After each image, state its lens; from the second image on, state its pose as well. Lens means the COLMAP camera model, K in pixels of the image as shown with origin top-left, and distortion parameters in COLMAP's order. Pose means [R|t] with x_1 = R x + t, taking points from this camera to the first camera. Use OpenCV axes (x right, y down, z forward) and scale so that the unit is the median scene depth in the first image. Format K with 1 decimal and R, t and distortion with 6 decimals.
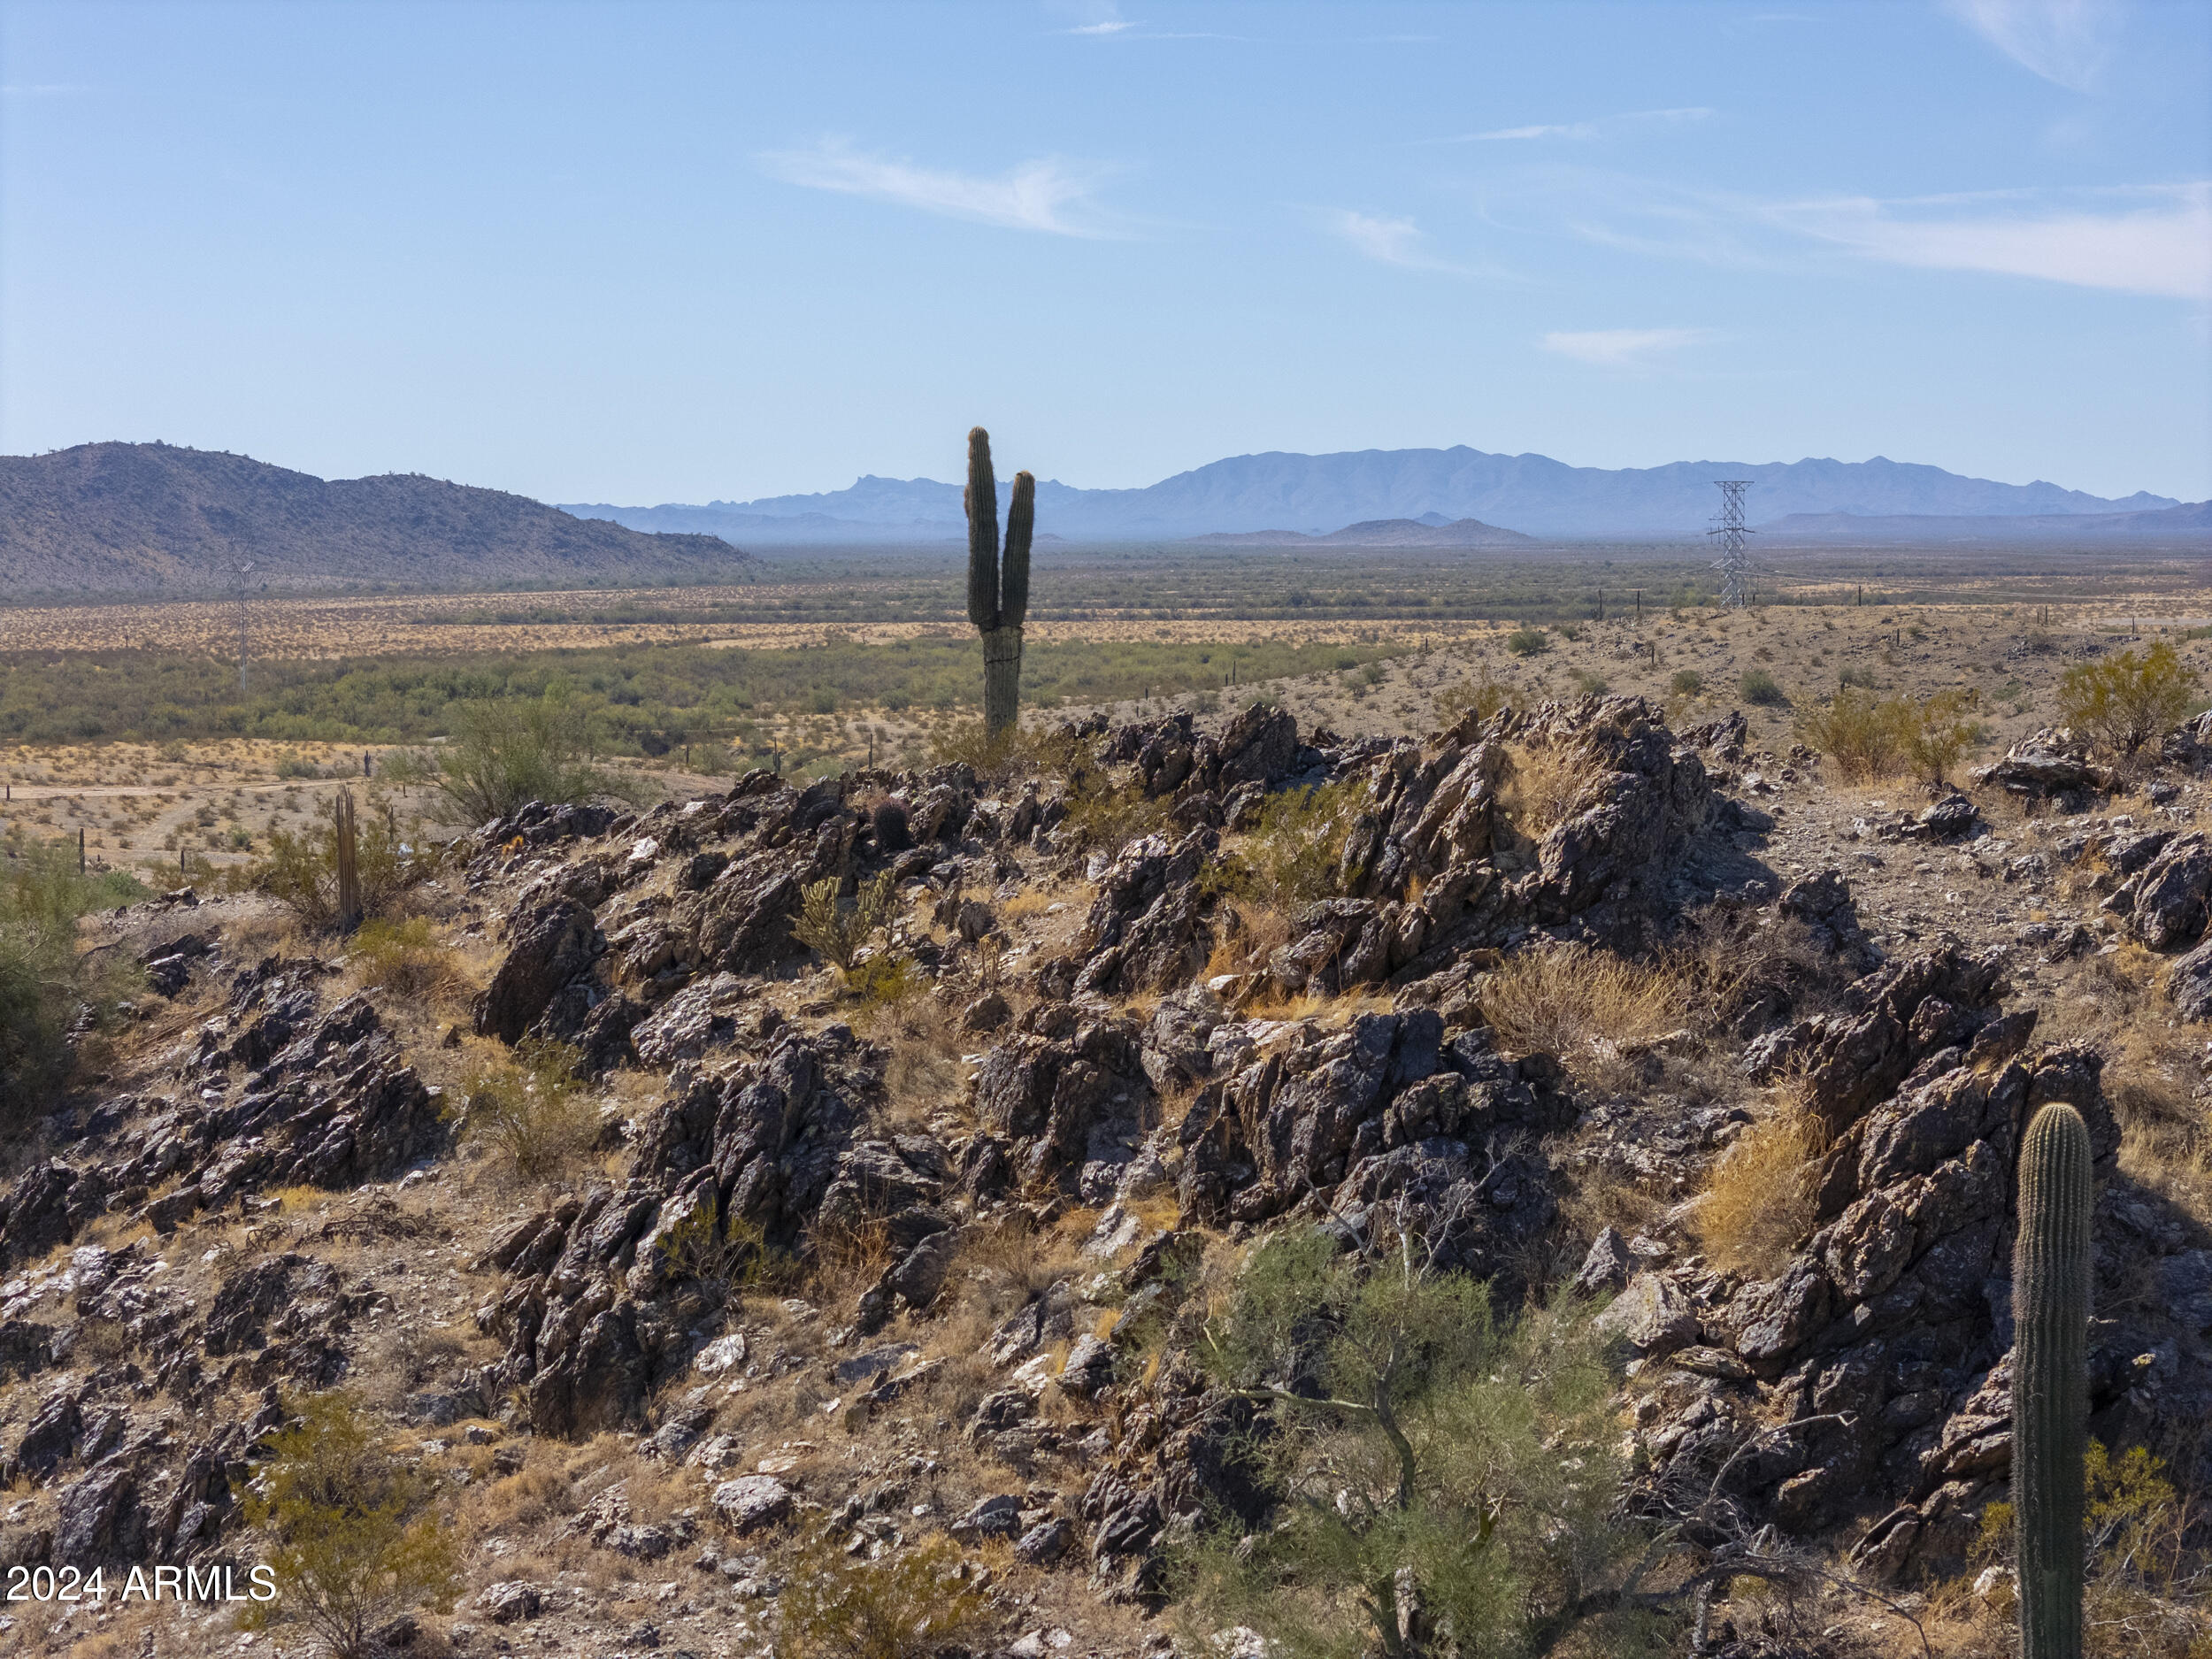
lens RADIAL K [[4429.4, 0, 1106.5], [0, 4429.4, 826.6], [0, 0, 1]] dist [-0.145515, 0.000000]
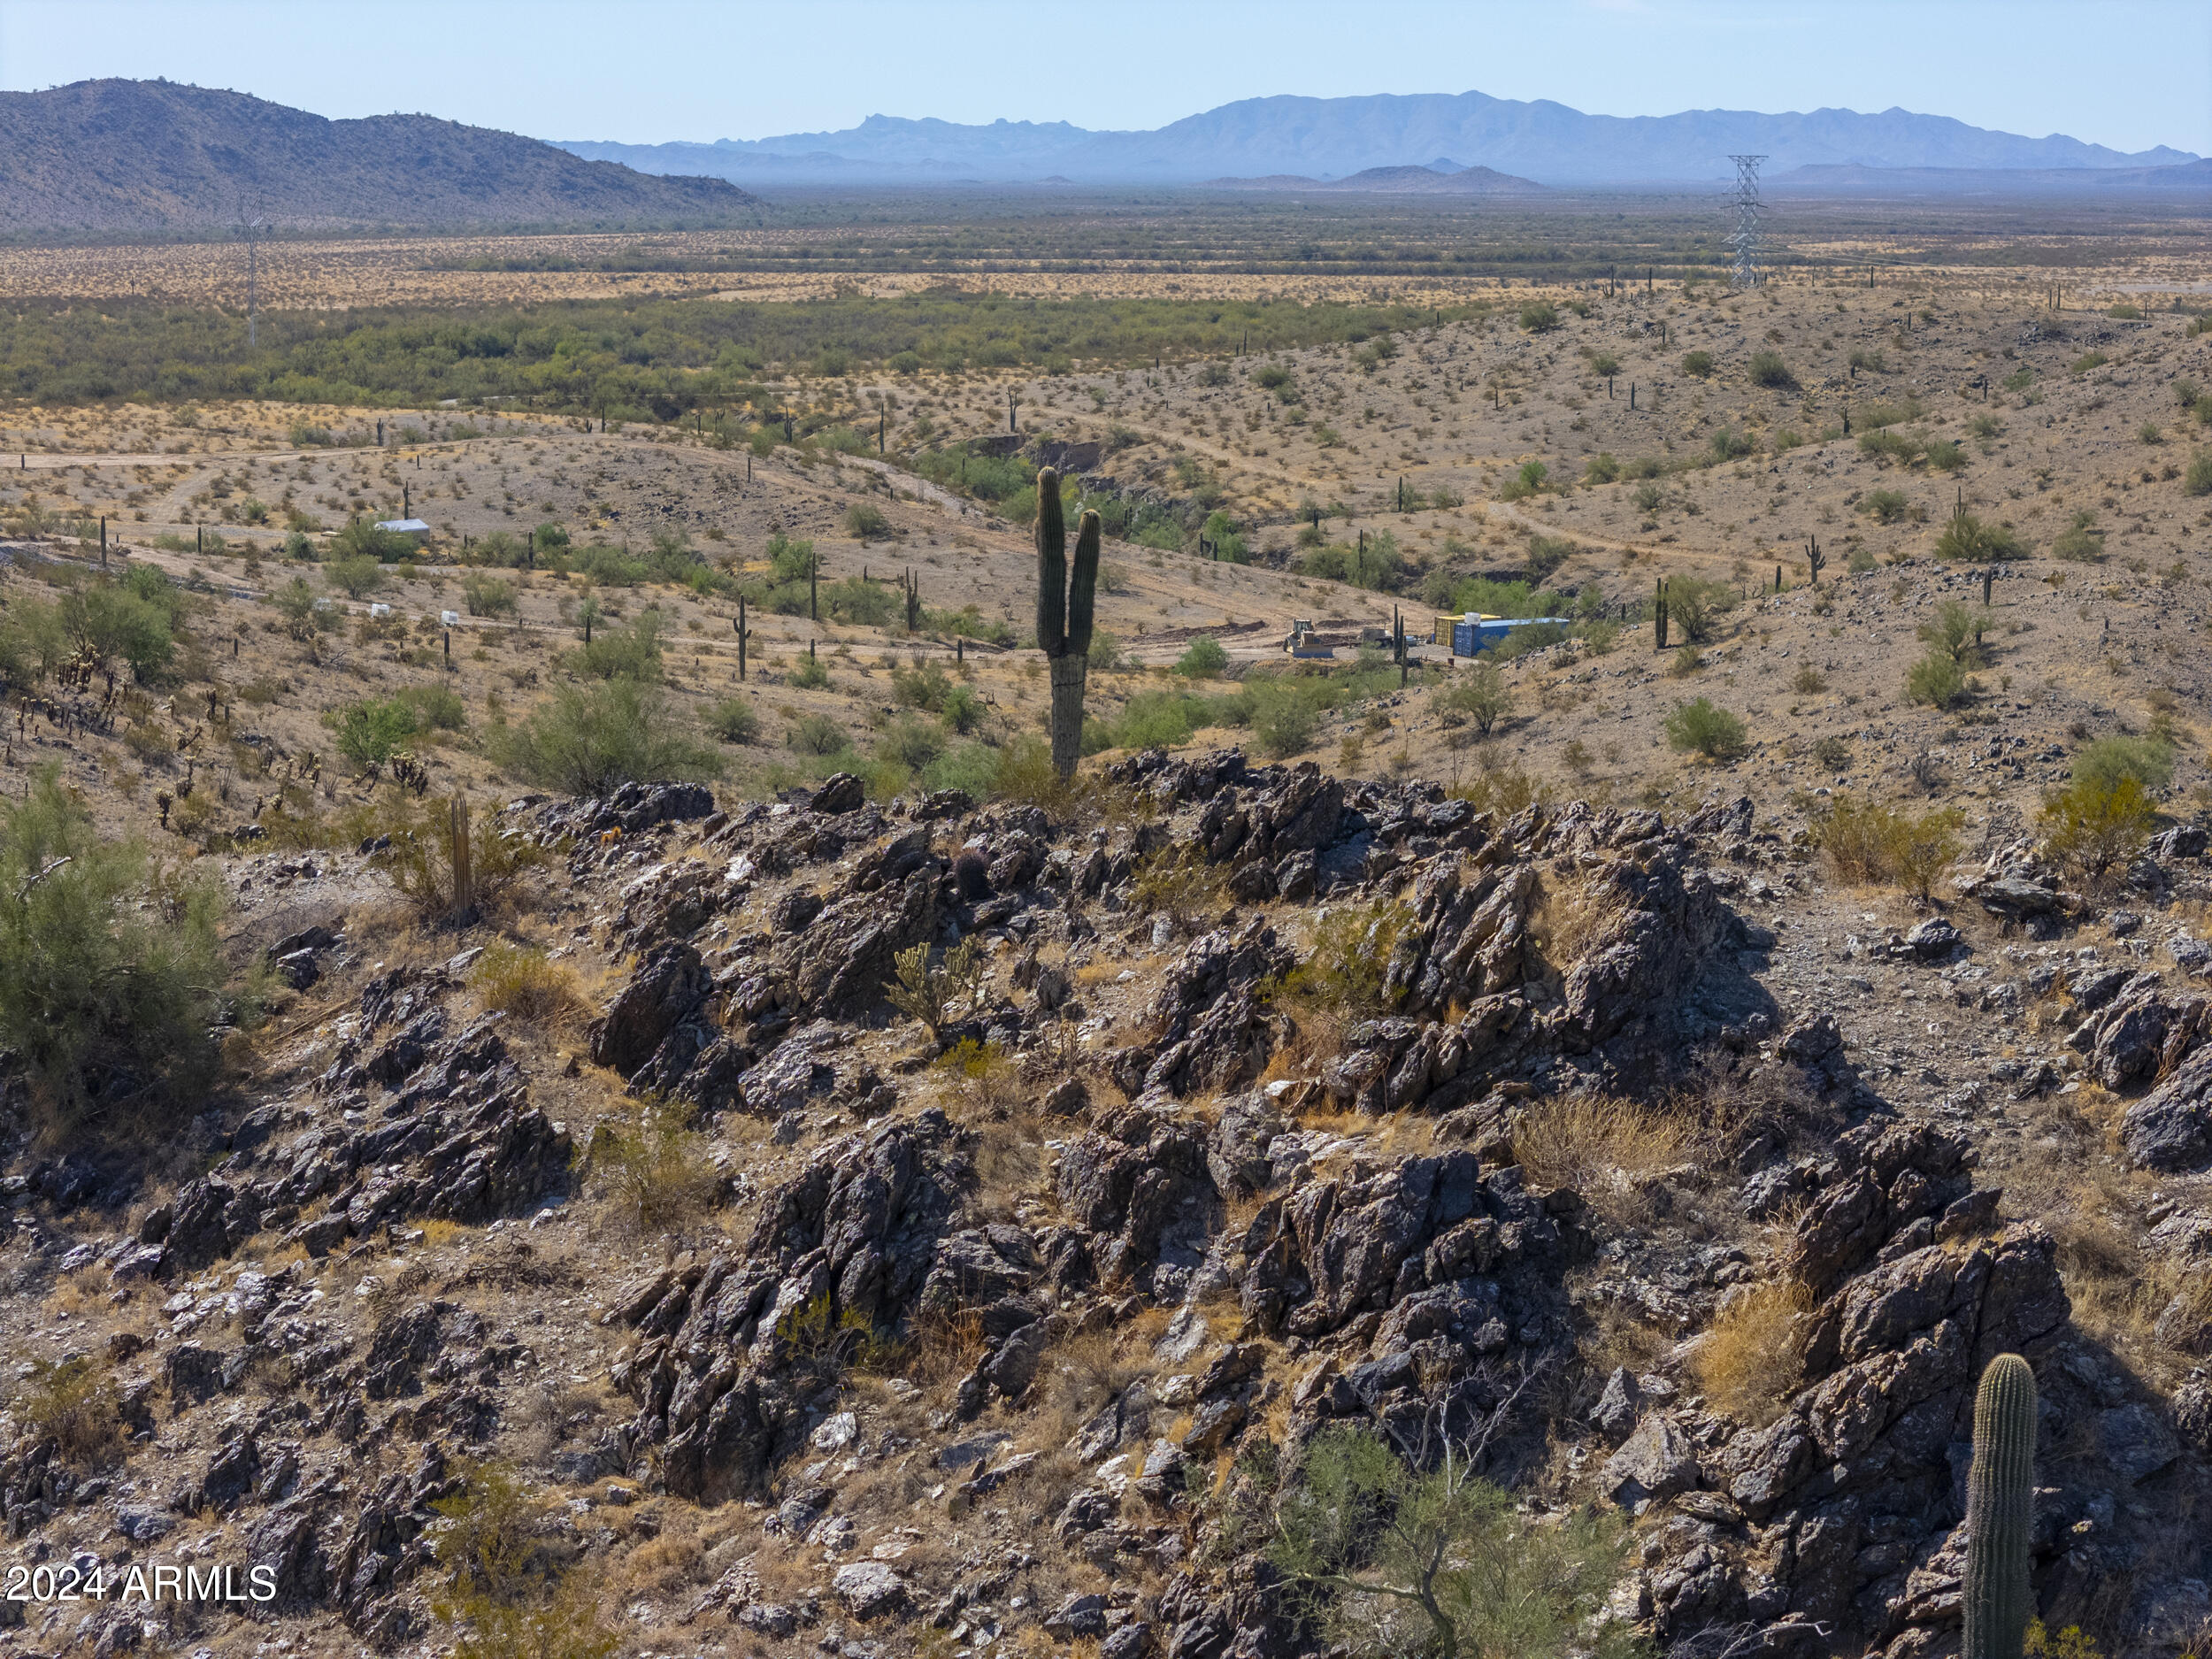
lens RADIAL K [[4429.4, 0, 1097.3], [0, 4429.4, 848.5], [0, 0, 1]] dist [-0.145515, 0.000000]
pose [[0.999948, 0.009849, -0.002692, -0.017369], [-0.009586, 0.996370, 0.084585, -0.118339], [0.003515, -0.084555, 0.996413, -0.109063]]
